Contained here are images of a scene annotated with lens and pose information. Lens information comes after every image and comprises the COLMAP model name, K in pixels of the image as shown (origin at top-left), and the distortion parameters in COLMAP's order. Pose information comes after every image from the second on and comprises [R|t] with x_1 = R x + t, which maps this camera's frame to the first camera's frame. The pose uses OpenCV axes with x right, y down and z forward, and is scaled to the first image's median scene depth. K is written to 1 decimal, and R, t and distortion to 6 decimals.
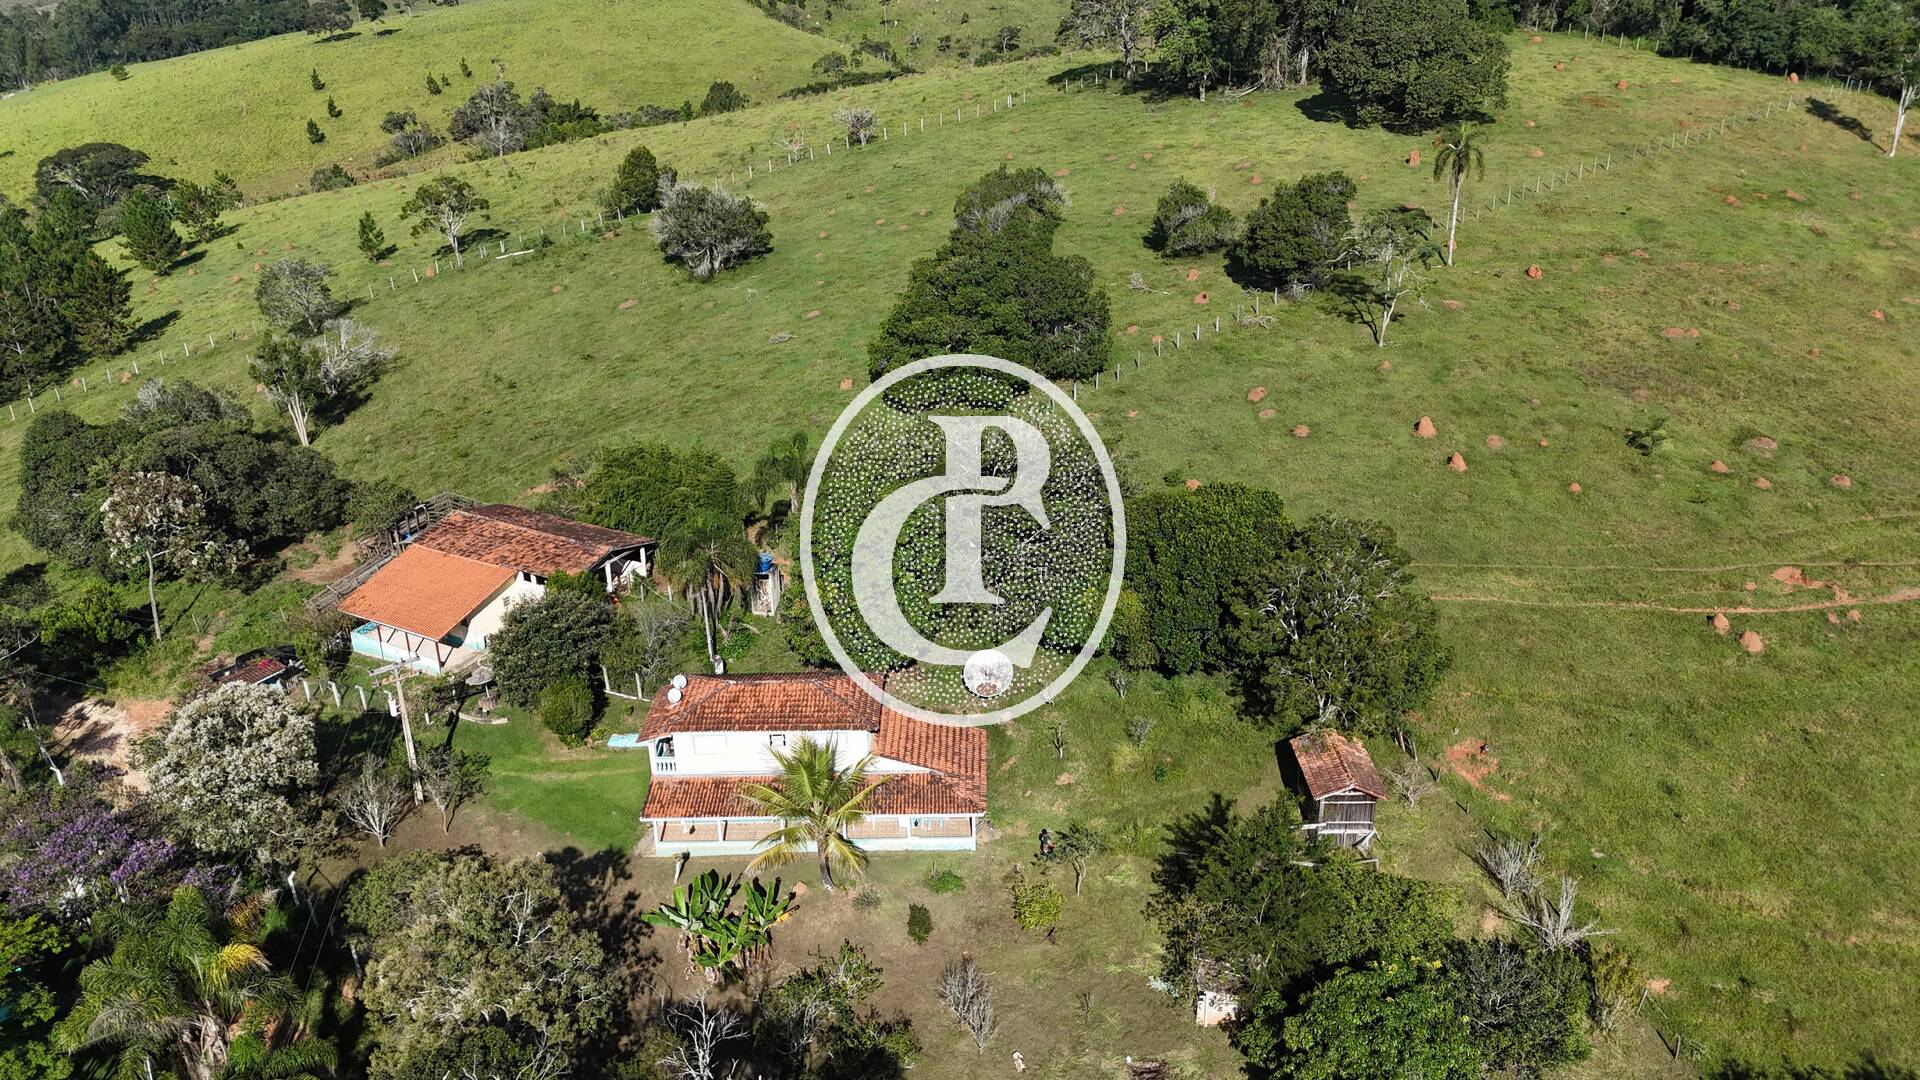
lens RADIAL K [[1385.1, 0, 961.0], [0, 1385.1, 541.6], [0, 0, 1]] dist [0.062835, -0.036181]
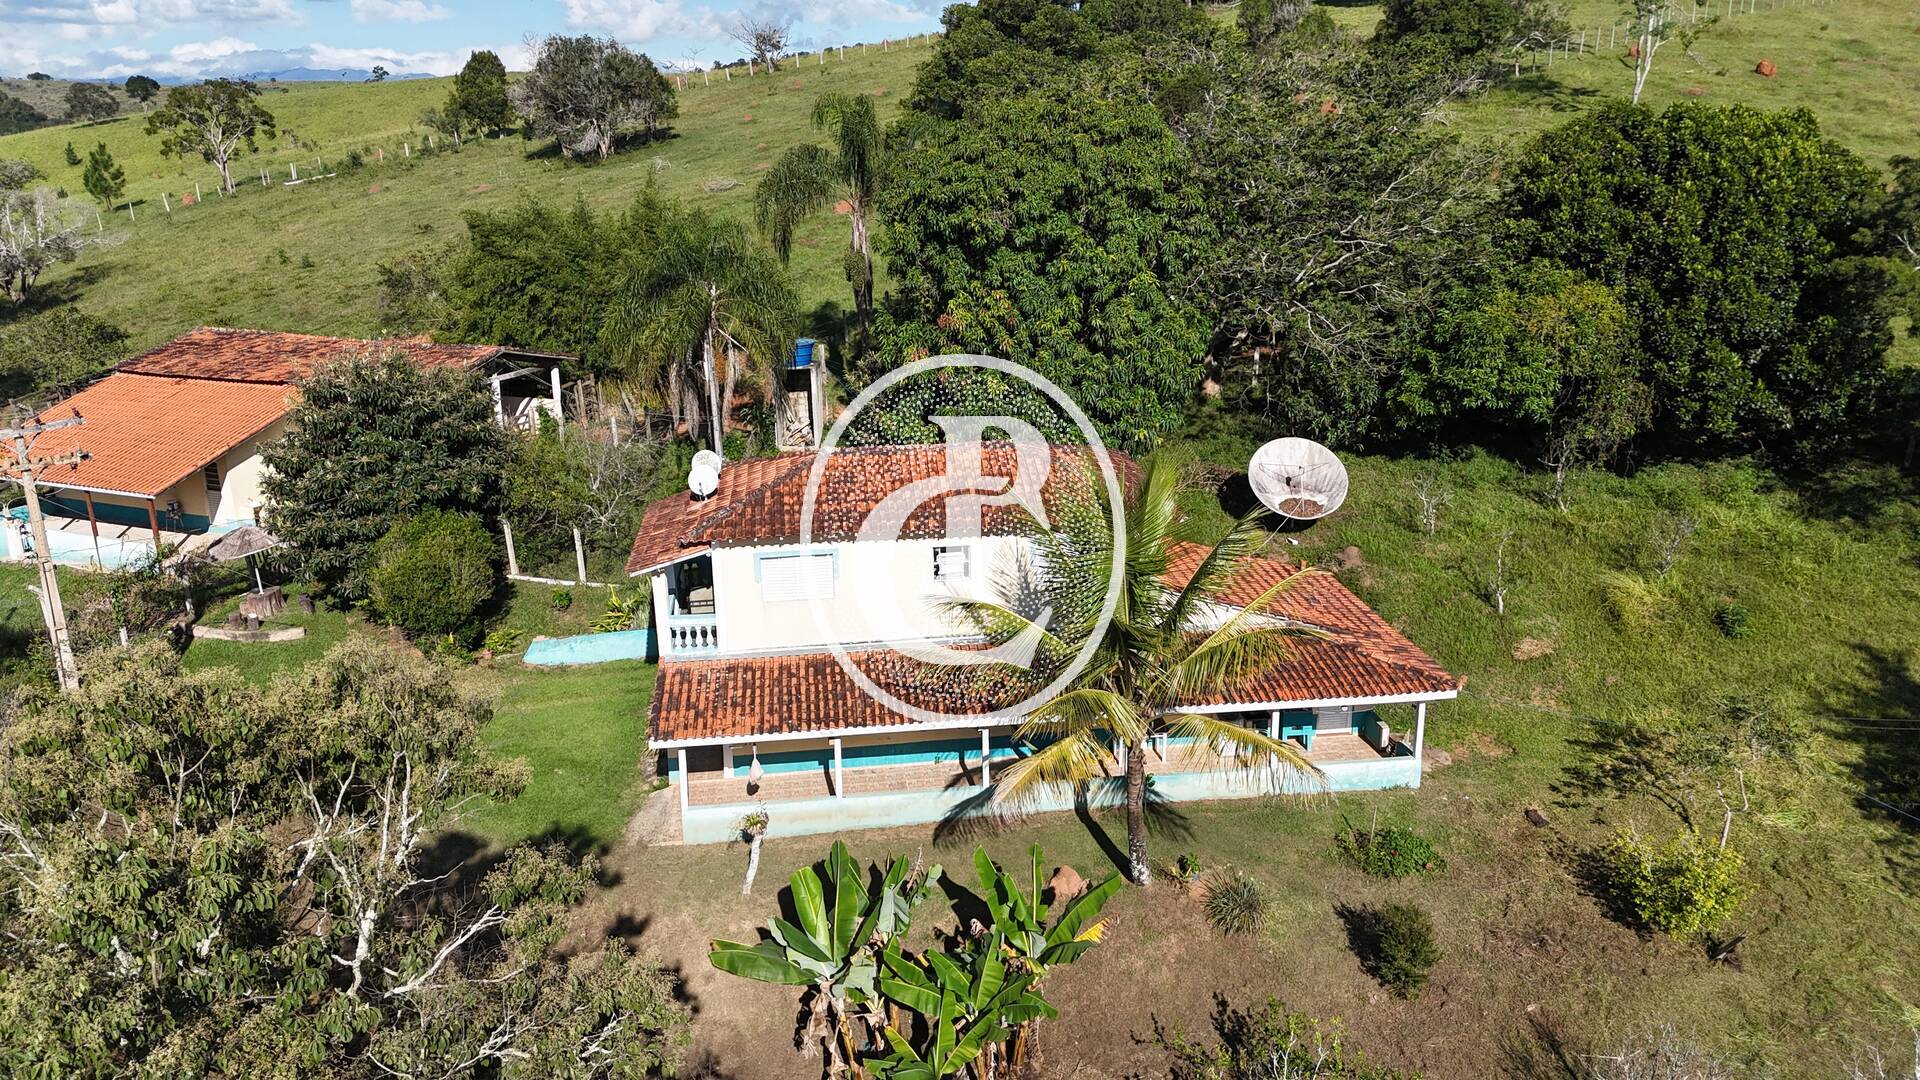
lens RADIAL K [[1385.1, 0, 957.2], [0, 1385.1, 537.9], [0, 0, 1]] dist [0.062835, -0.036181]
pose [[0.991536, -0.038587, 0.123963, -0.166328], [0.051867, 0.993039, -0.105752, 0.164574], [-0.119019, 0.111287, 0.986636, 0.512432]]
